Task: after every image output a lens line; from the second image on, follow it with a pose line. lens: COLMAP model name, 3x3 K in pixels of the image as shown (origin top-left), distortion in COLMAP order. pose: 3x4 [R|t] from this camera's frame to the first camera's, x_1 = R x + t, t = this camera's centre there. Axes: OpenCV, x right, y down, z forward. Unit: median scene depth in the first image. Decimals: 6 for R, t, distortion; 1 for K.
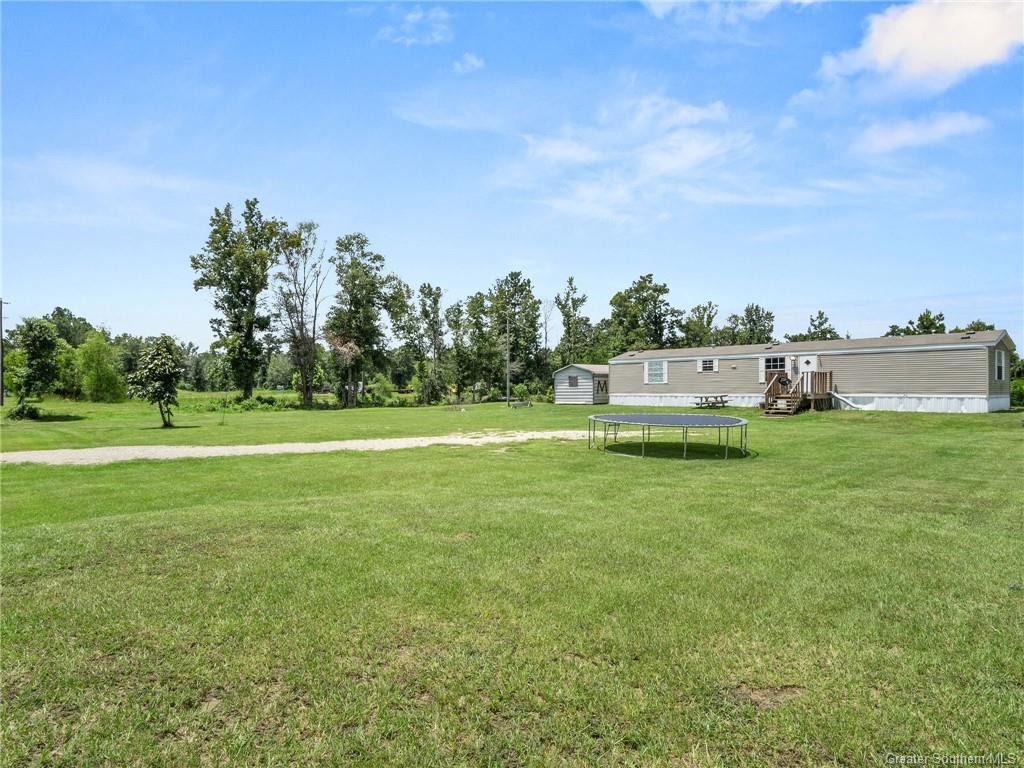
lens RADIAL K [[592.1, 0, 512.2], [0, 592.1, 386.8], [0, 0, 1]] dist [0.000297, 0.000055]
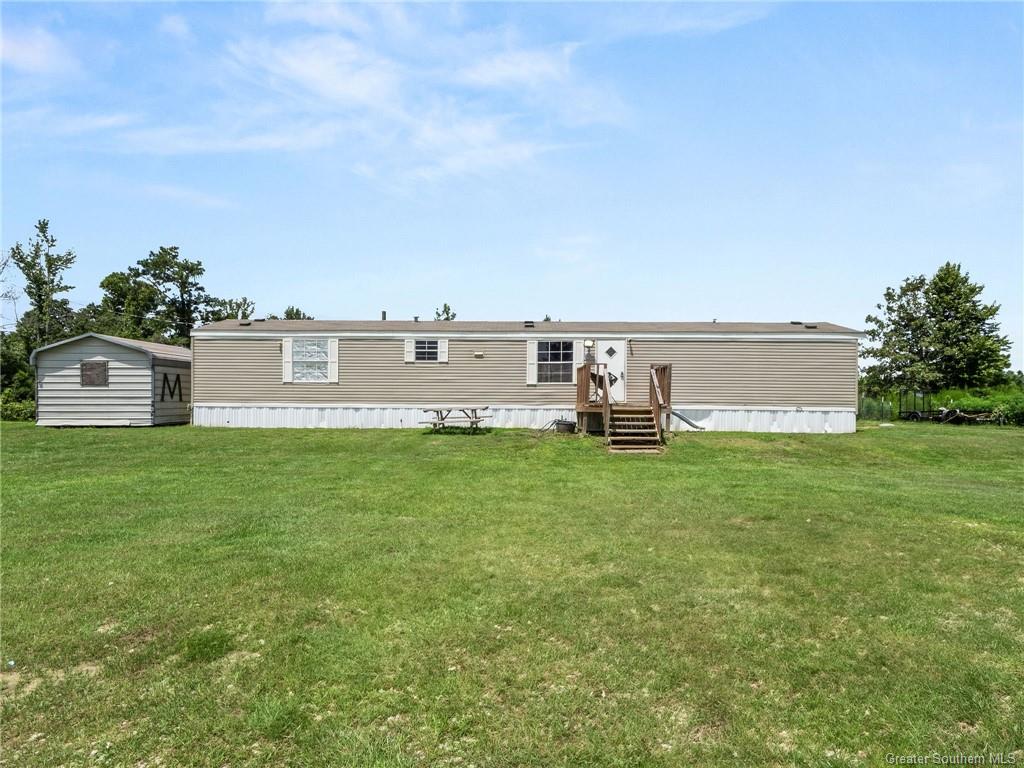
lens RADIAL K [[552.4, 0, 500.7], [0, 552.4, 410.5], [0, 0, 1]] dist [-0.000753, -0.000705]
pose [[0.690075, -0.004393, 0.723724, 0.006807], [-0.012944, 0.999747, 0.018411, 0.002820], [-0.723622, -0.022073, 0.689843, 0.221140]]
